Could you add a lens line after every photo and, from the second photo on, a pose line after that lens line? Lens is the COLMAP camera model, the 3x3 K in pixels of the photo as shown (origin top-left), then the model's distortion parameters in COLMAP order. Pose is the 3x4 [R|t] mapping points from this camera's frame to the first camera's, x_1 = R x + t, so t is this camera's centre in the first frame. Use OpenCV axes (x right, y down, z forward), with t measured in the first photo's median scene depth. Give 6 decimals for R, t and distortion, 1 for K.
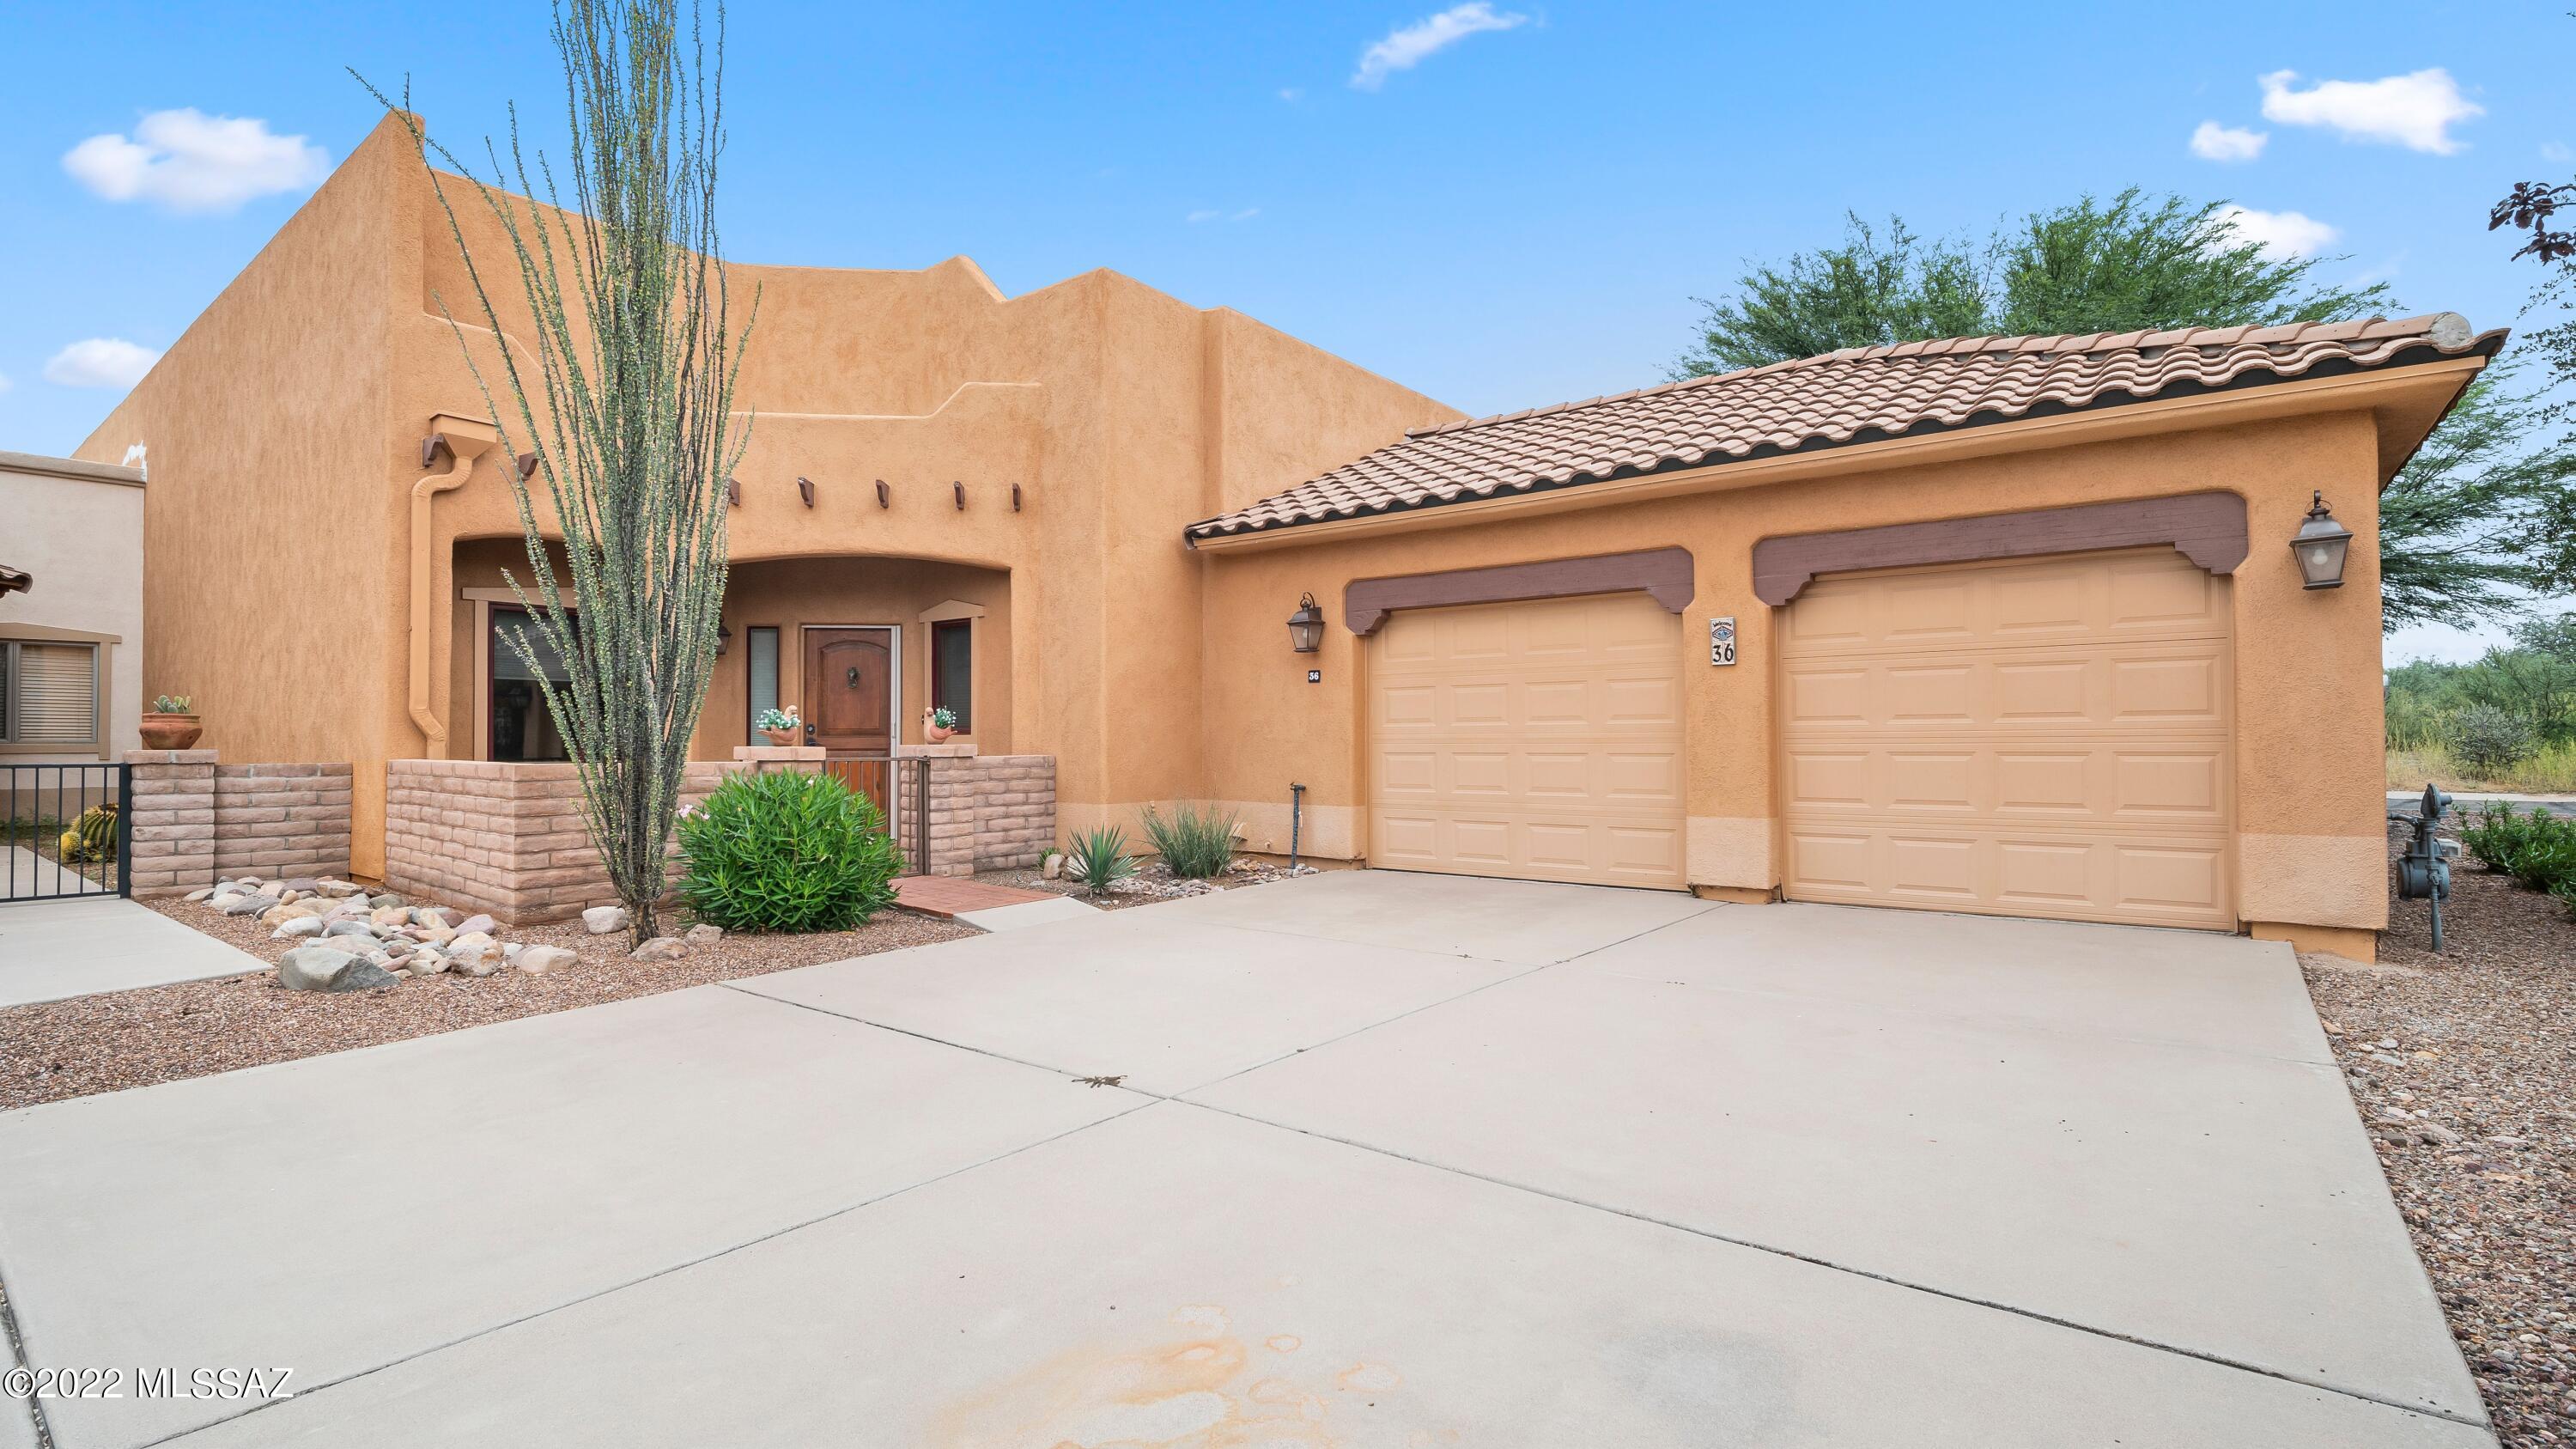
lens RADIAL K [[1174.9, 0, 1289.5], [0, 1174.9, 728.5], [0, 0, 1]] dist [-0.014169, -0.002795]
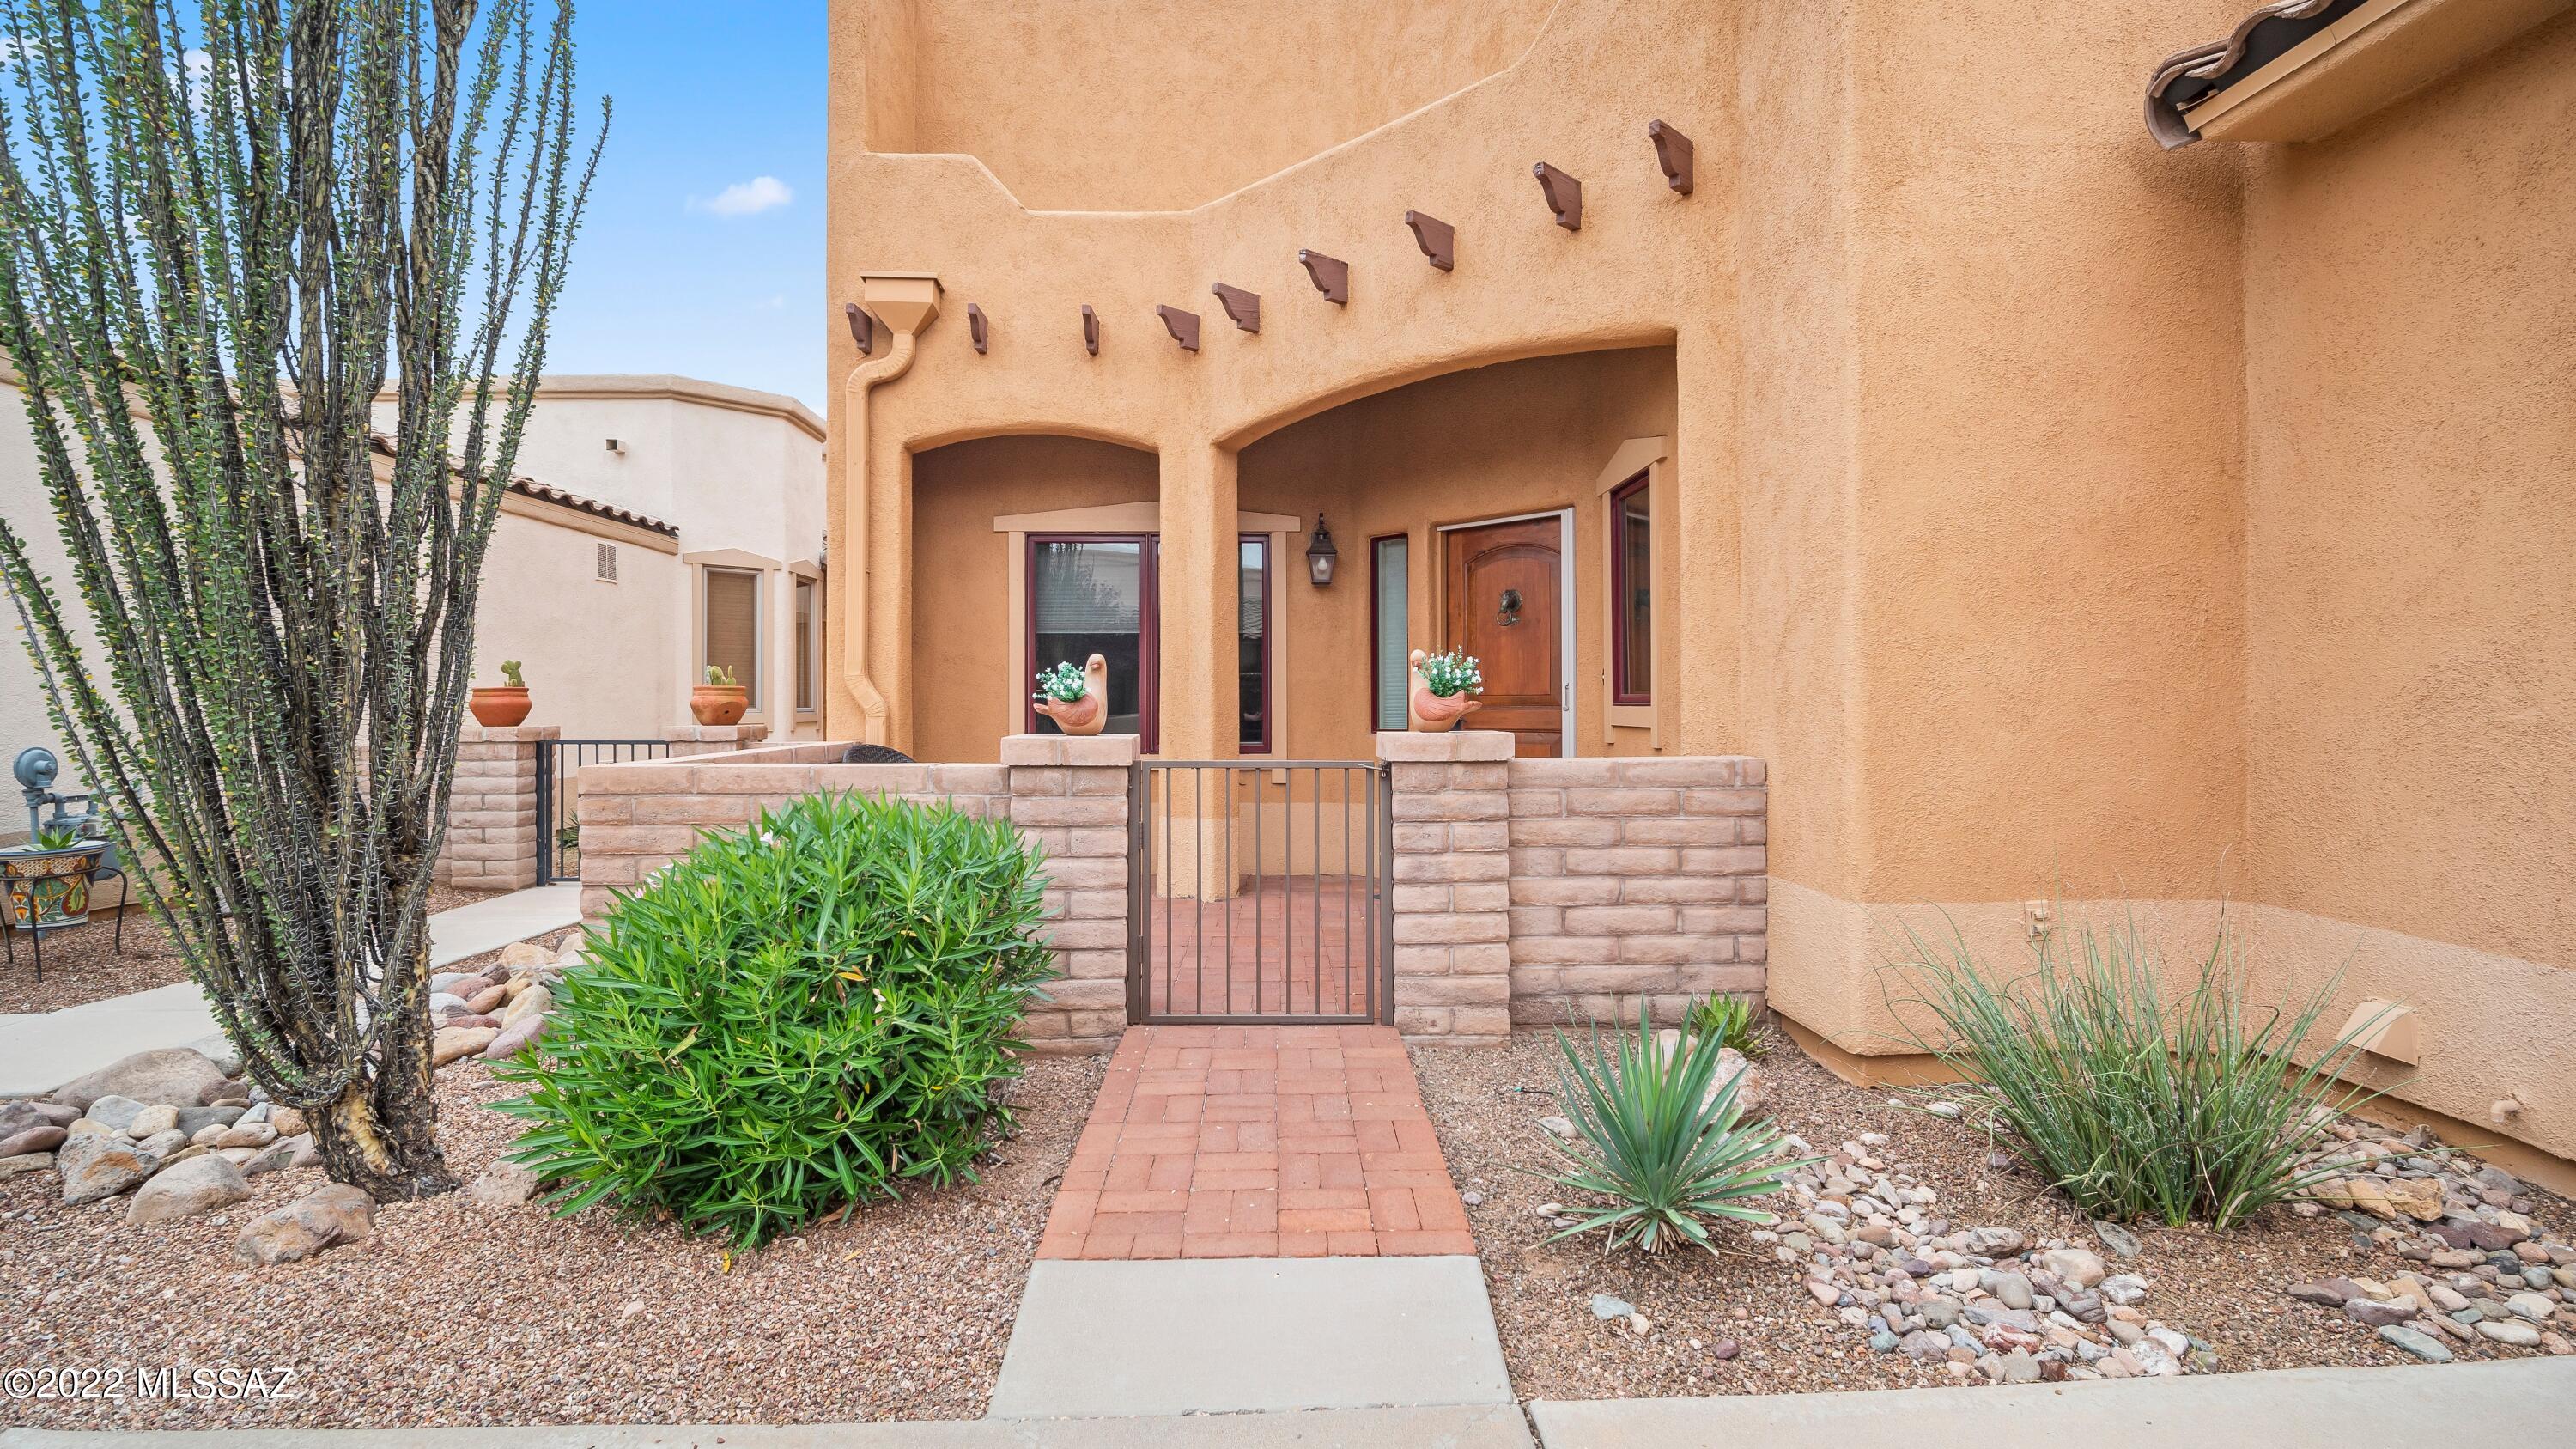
lens RADIAL K [[1174.9, 0, 1271.1], [0, 1174.9, 700.3], [0, 0, 1]] dist [-0.014169, -0.002795]
pose [[0.621446, -0.002703, -0.783452, 0.012814], [0.010003, 0.999940, 0.004484, -0.001095], [0.783393, -0.010624, 0.621436, 0.626921]]
